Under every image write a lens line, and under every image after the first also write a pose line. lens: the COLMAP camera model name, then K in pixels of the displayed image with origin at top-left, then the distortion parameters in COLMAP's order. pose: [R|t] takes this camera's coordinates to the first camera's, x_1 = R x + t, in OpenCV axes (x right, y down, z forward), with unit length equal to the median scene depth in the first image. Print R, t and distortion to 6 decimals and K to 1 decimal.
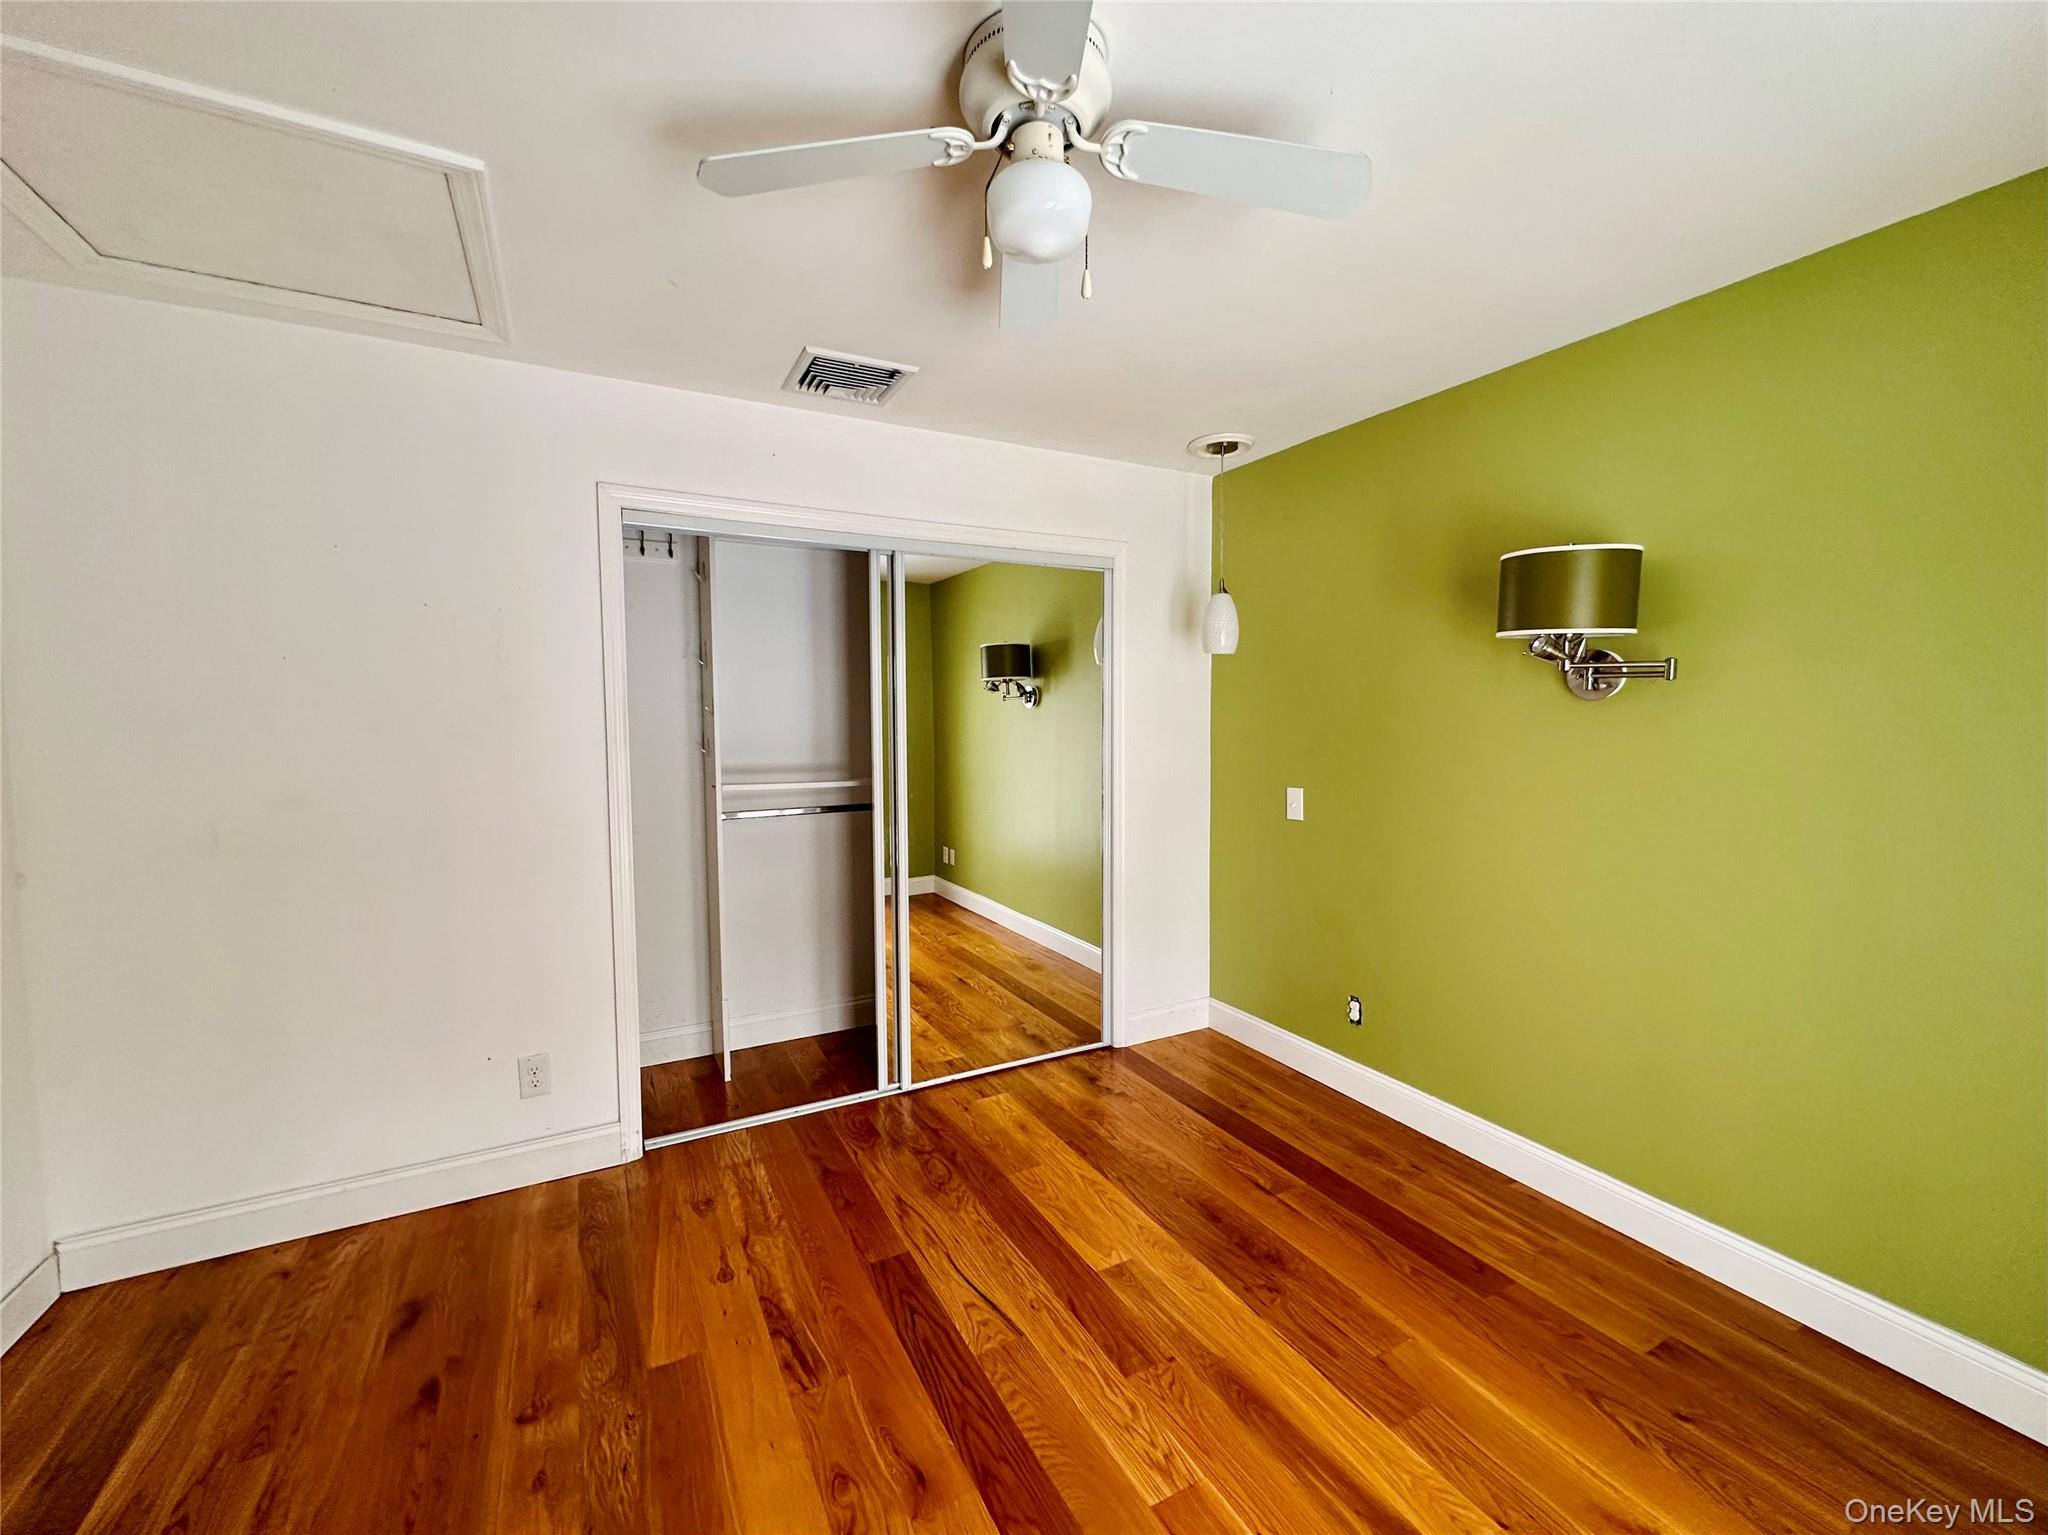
lens RADIAL K [[826.7, 0, 1024.0], [0, 826.7, 767.5], [0, 0, 1]] dist [-0.001621, 0.000220]
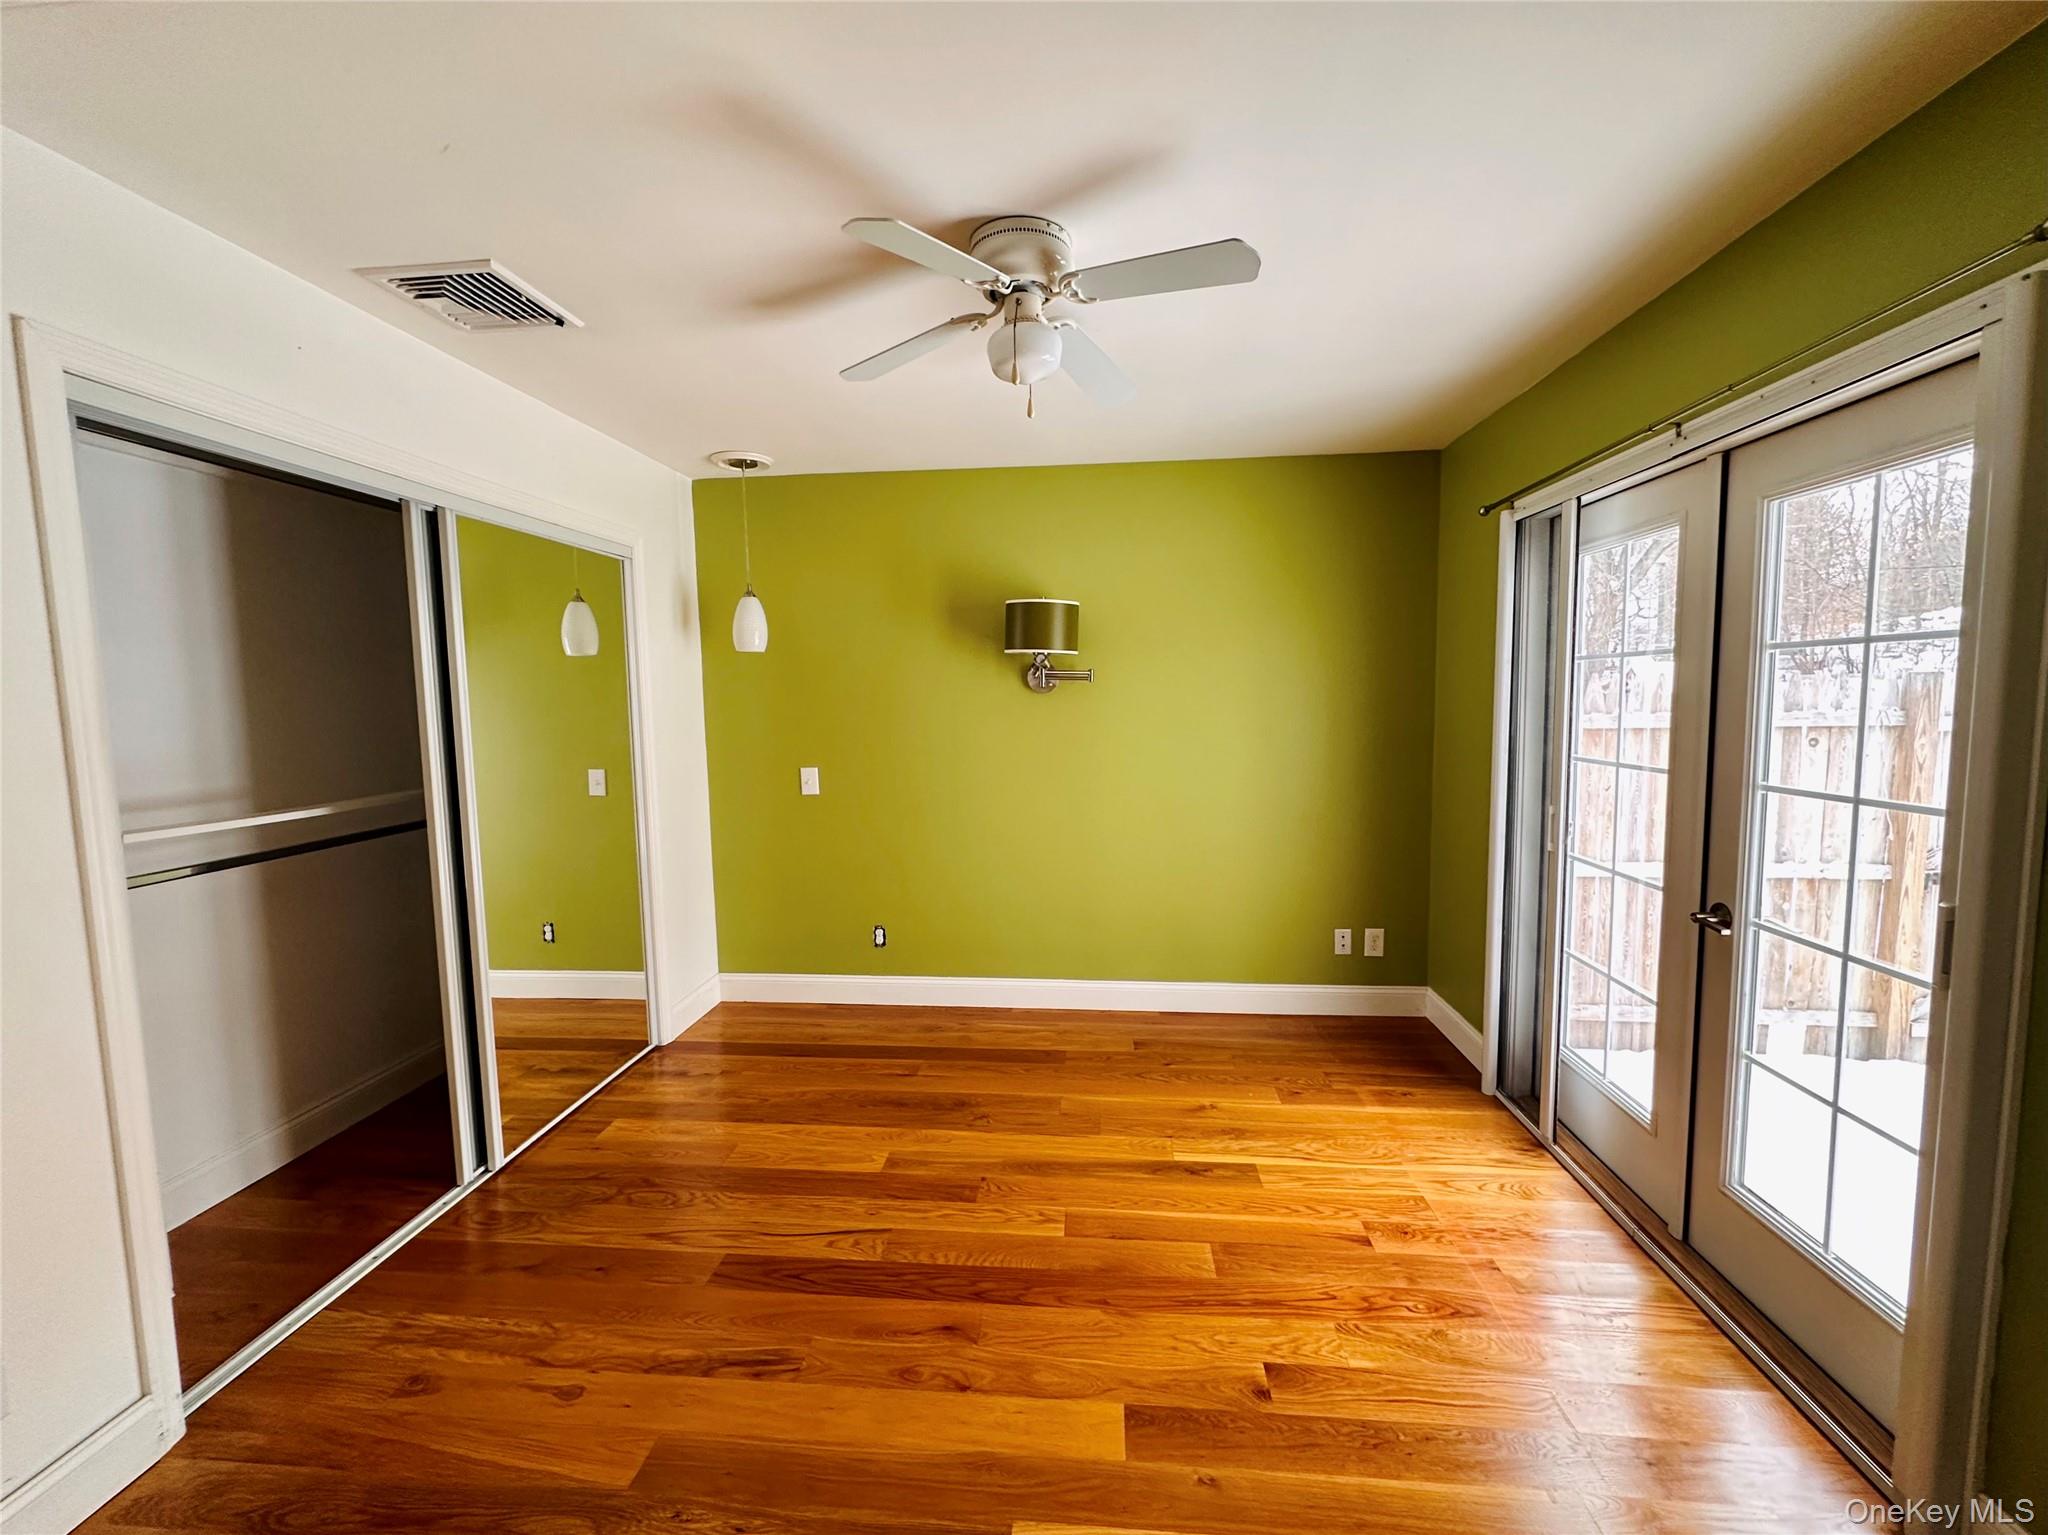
lens RADIAL K [[814.9, 0, 1026.3], [0, 814.9, 768.0], [0, 0, 1]] dist [-0.000361, 0.000047]
pose [[0.557131, -0.079765, 0.826585, -0.649649], [0.068624, 0.996394, 0.049898, -0.016677], [-0.827584, 0.028924, 0.560596, 0.129195]]
